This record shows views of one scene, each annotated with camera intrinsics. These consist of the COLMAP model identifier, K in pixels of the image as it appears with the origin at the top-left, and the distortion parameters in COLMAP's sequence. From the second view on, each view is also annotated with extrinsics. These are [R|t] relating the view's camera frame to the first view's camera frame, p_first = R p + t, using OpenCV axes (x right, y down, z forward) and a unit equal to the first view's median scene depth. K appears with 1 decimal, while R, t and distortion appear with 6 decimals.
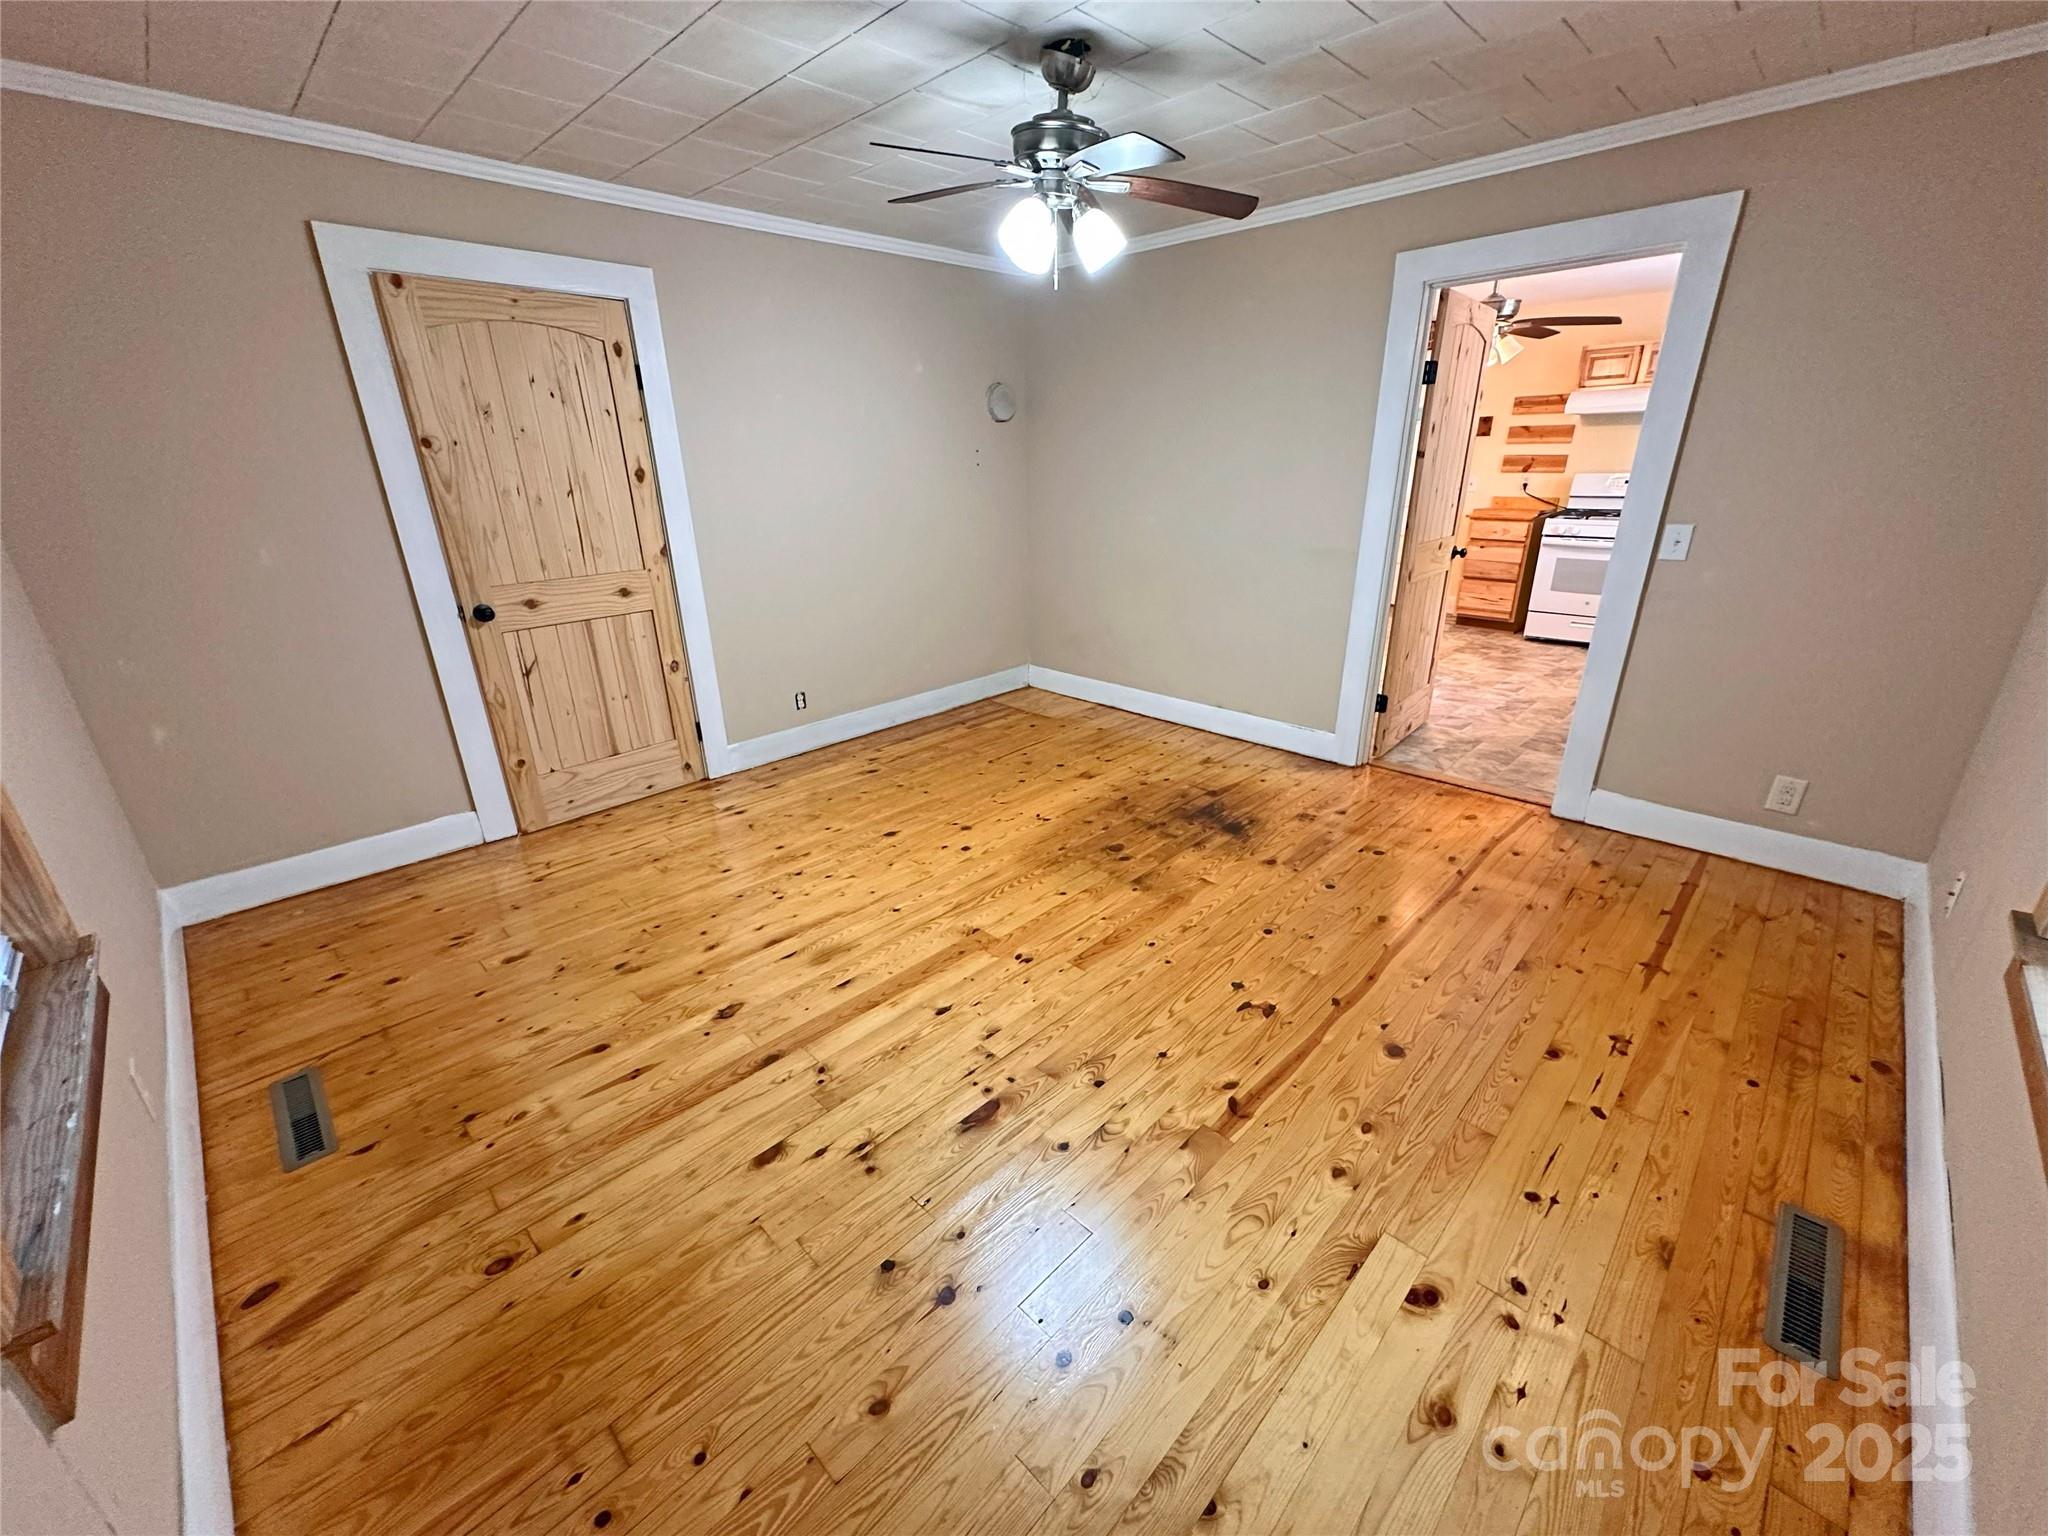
lens RADIAL K [[813.9, 0, 1024.6], [0, 813.9, 769.1], [0, 0, 1]] dist [0.000542, 0.000383]
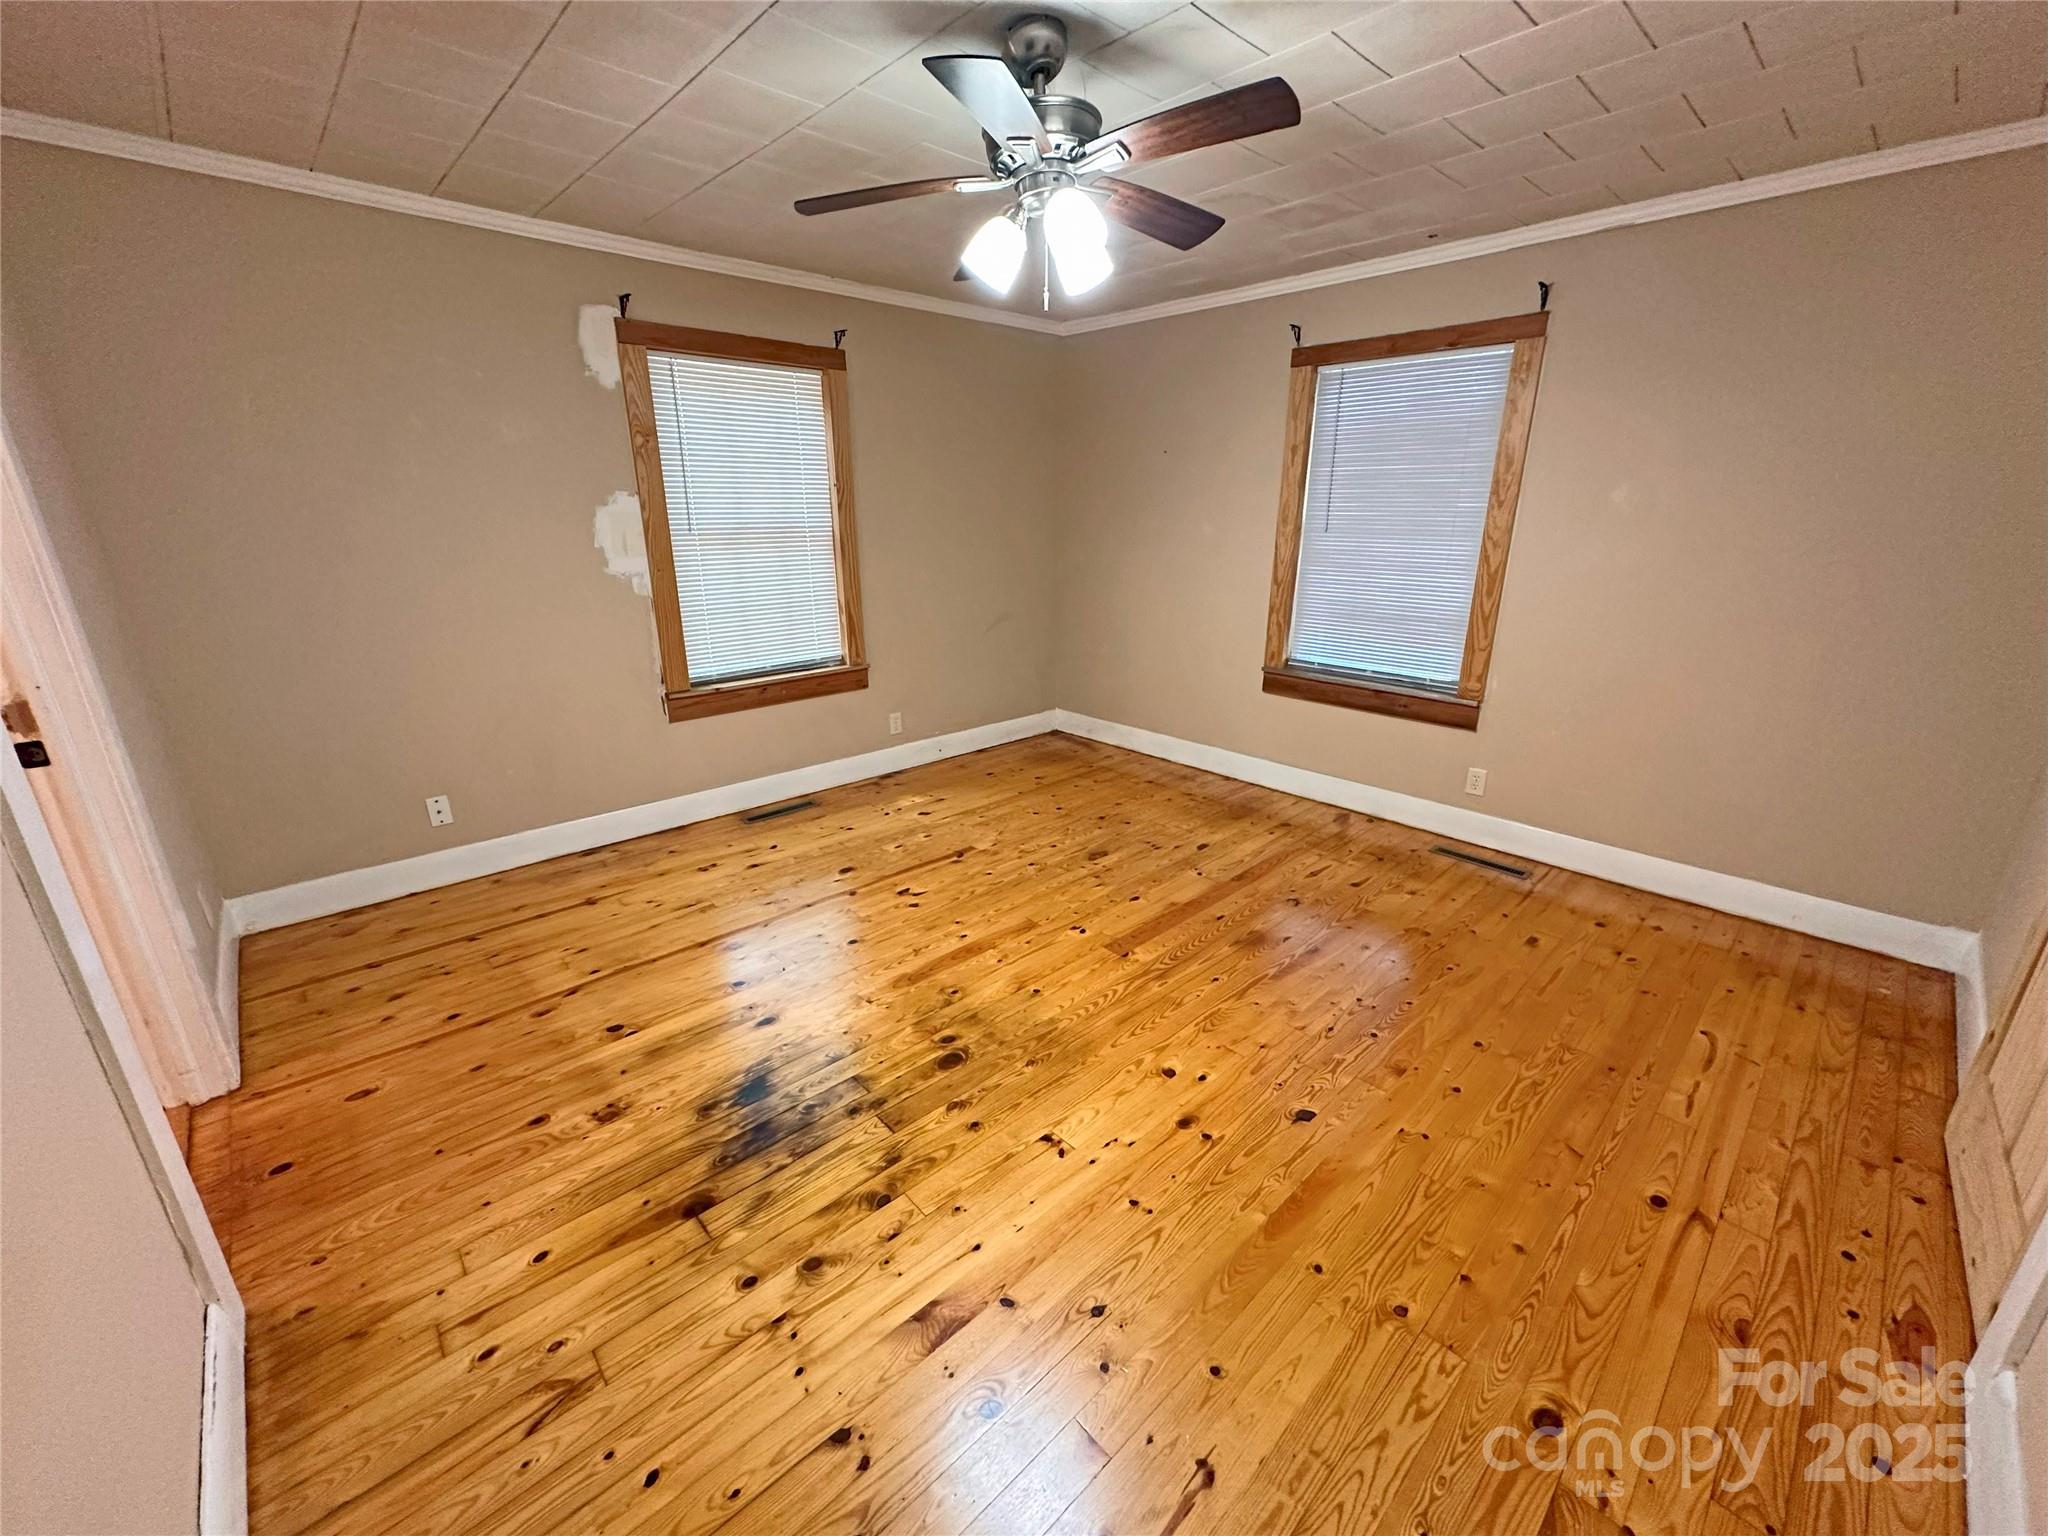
lens RADIAL K [[813.9, 0, 1024.6], [0, 813.9, 769.1], [0, 0, 1]] dist [0.000542, 0.000383]
pose [[-0.999090, 0.001242, 0.042627, 0.020971], [0.027969, 0.773650, 0.632996, -0.566496], [-0.032192, 0.633612, -0.772981, 1.452740]]
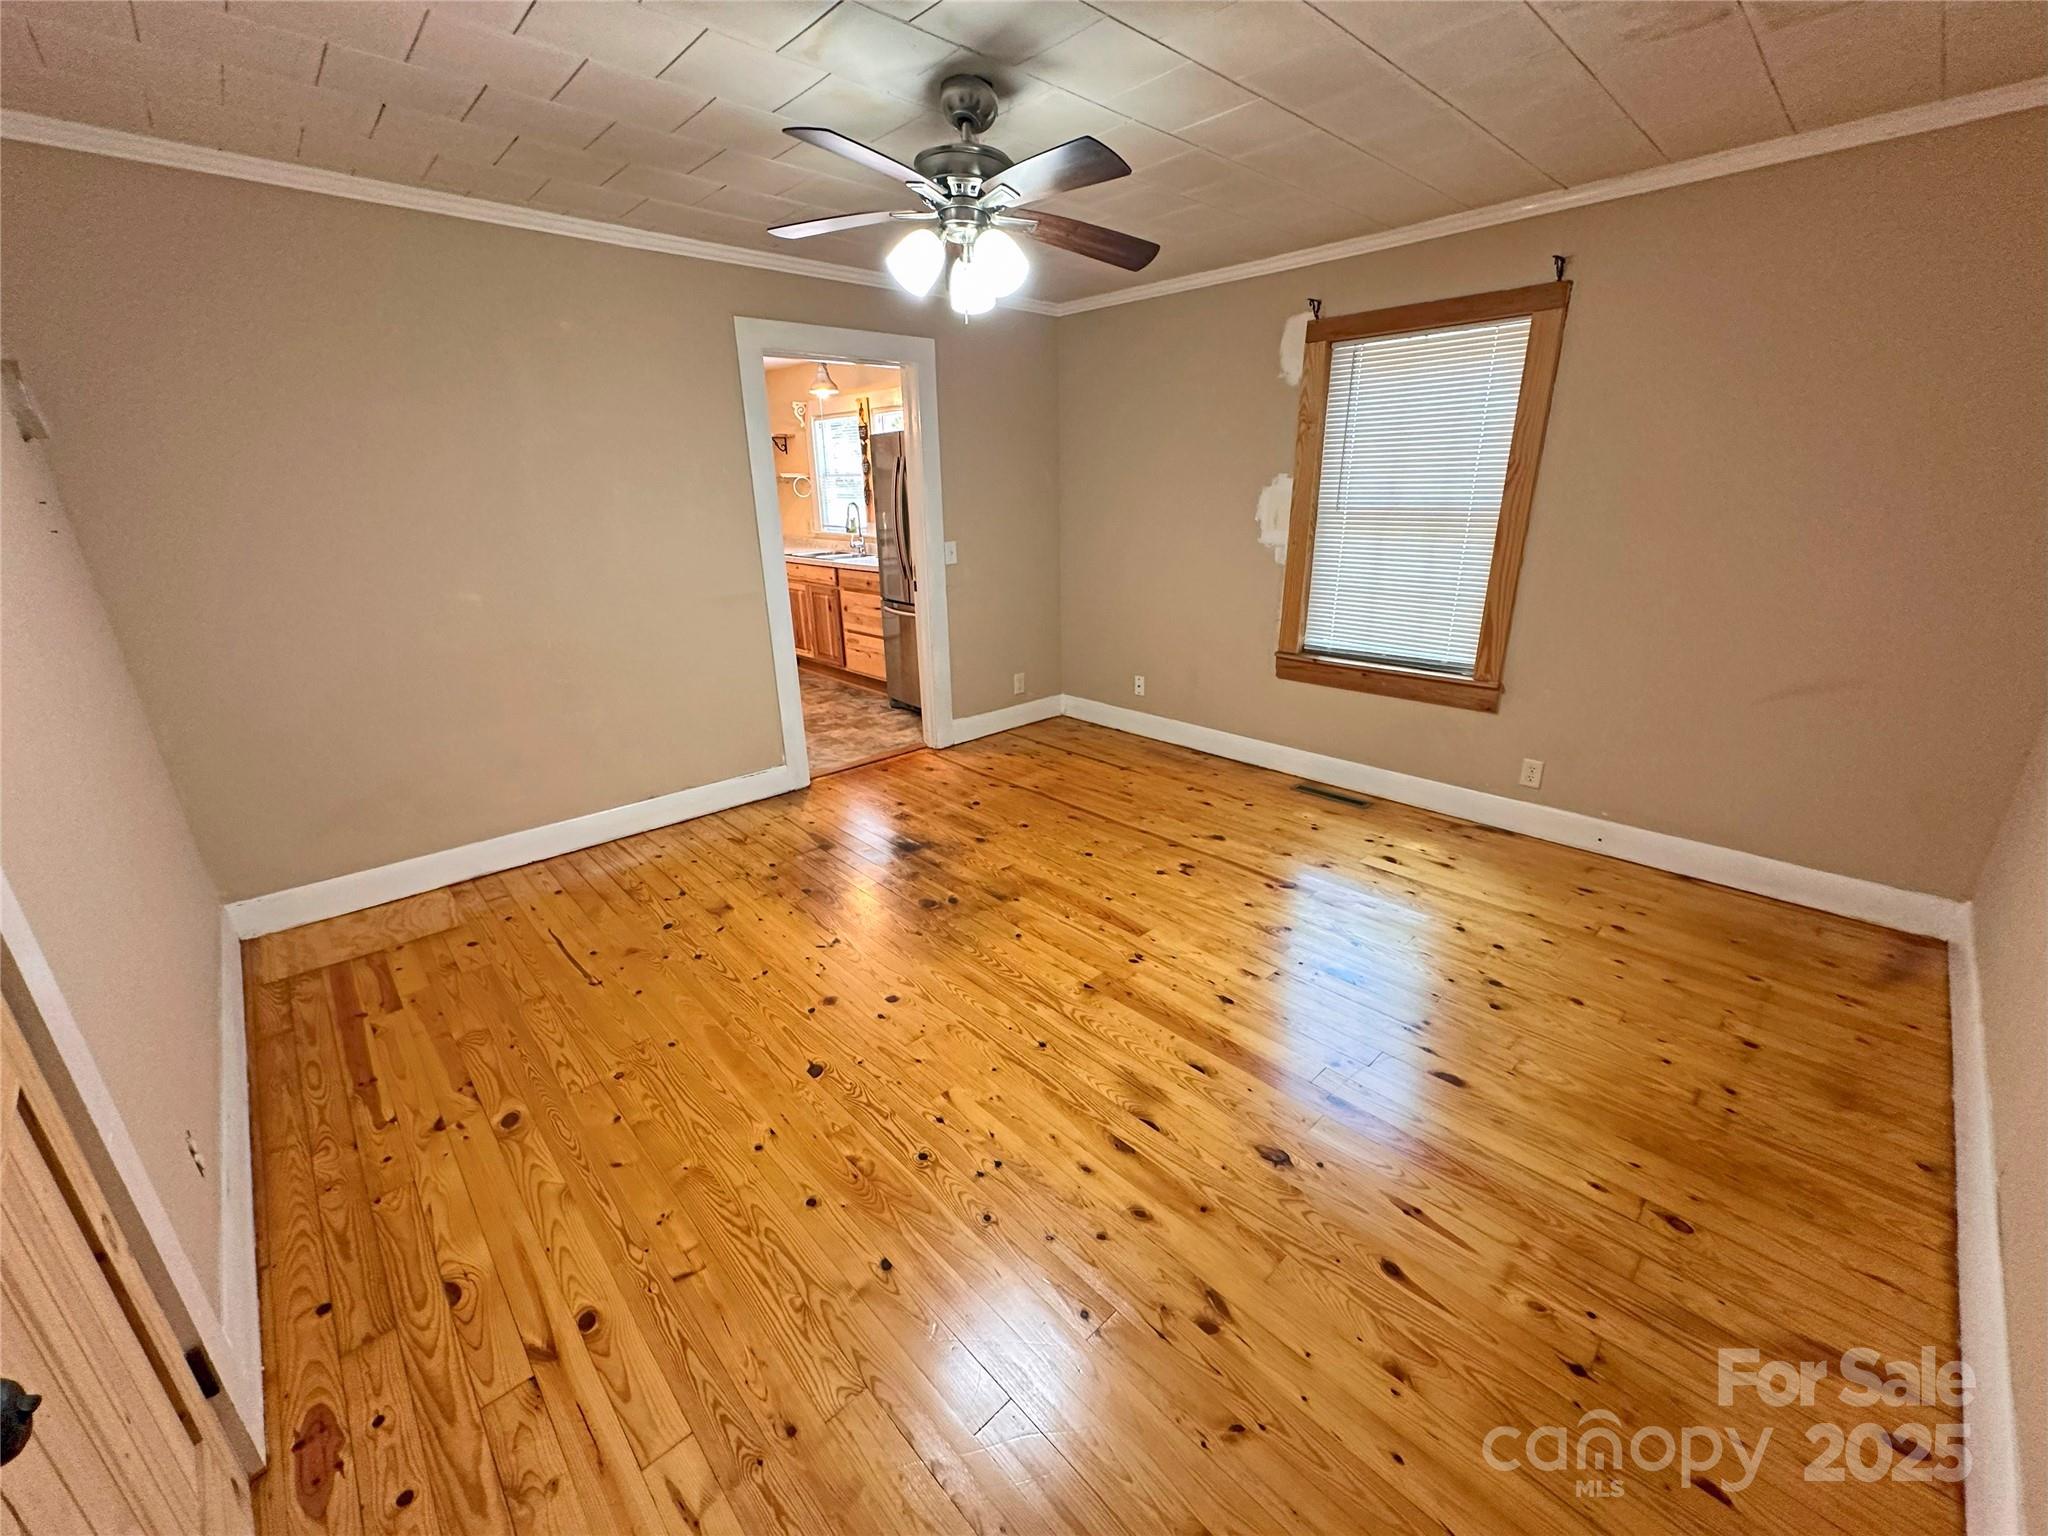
lens RADIAL K [[813.9, 0, 1024.6], [0, 813.9, 769.1], [0, 0, 1]] dist [0.000542, 0.000383]
pose [[0.036421, -0.315174, 0.948335, -0.773256], [0.376387, 0.883410, 0.279142, -0.278504], [-0.925746, 0.346774, 0.150802, 0.734451]]
